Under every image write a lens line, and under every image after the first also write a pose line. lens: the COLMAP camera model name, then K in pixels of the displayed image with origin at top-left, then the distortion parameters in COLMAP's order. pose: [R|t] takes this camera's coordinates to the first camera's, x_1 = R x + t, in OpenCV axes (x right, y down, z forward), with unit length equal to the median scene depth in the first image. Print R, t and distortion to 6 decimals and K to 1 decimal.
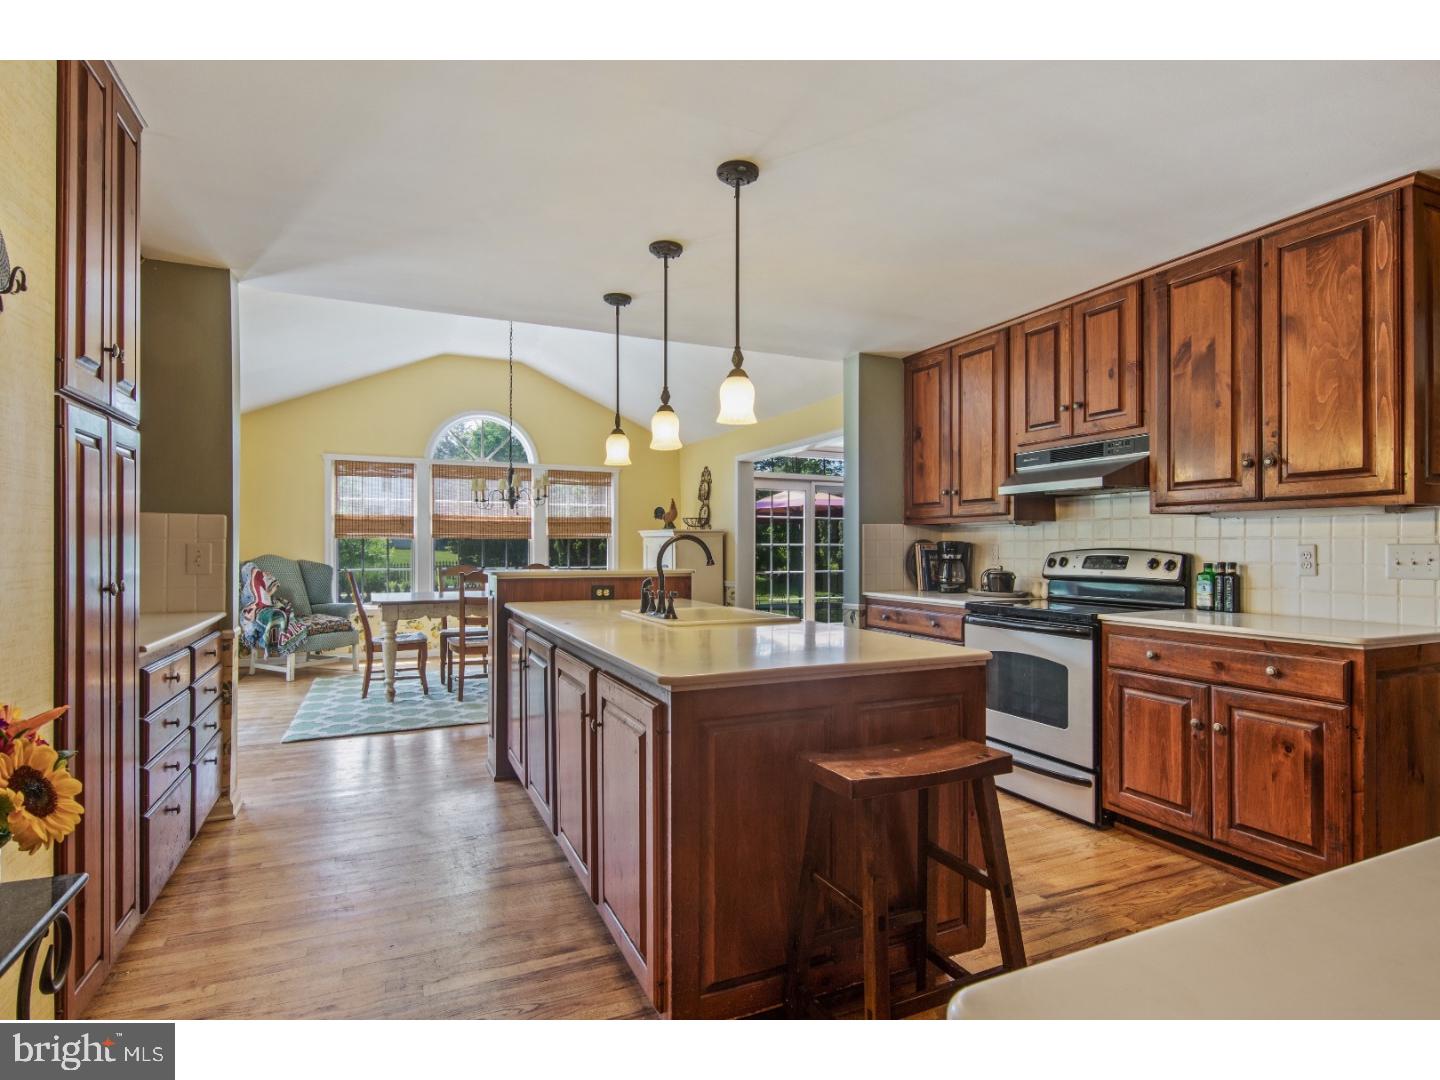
lens RADIAL K [[755.7, 0, 723.3], [0, 755.7, 544.0], [0, 0, 1]] dist [0.000710, 0.000086]
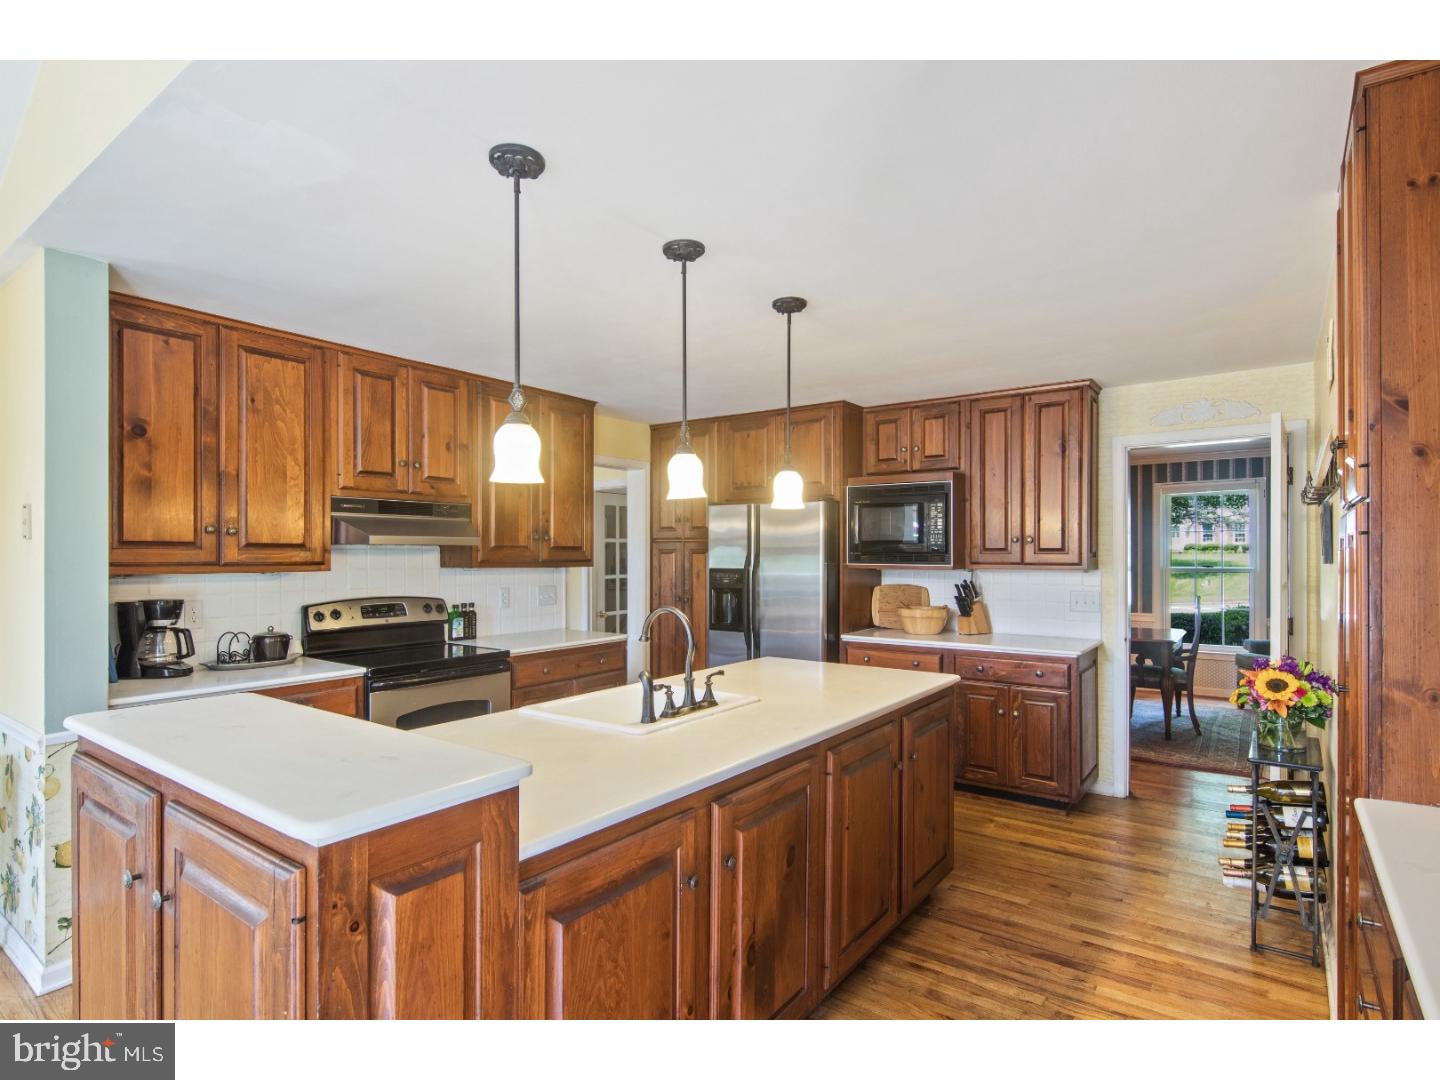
lens RADIAL K [[755.7, 0, 717.7], [0, 755.7, 547.3], [0, 0, 1]] dist [0.000710, 0.000086]
pose [[-0.490147, 0.006945, 0.871612, -0.642012], [-0.006013, 0.999918, -0.011348, -0.055074], [-0.871619, -0.010803, -0.490065, 1.106591]]
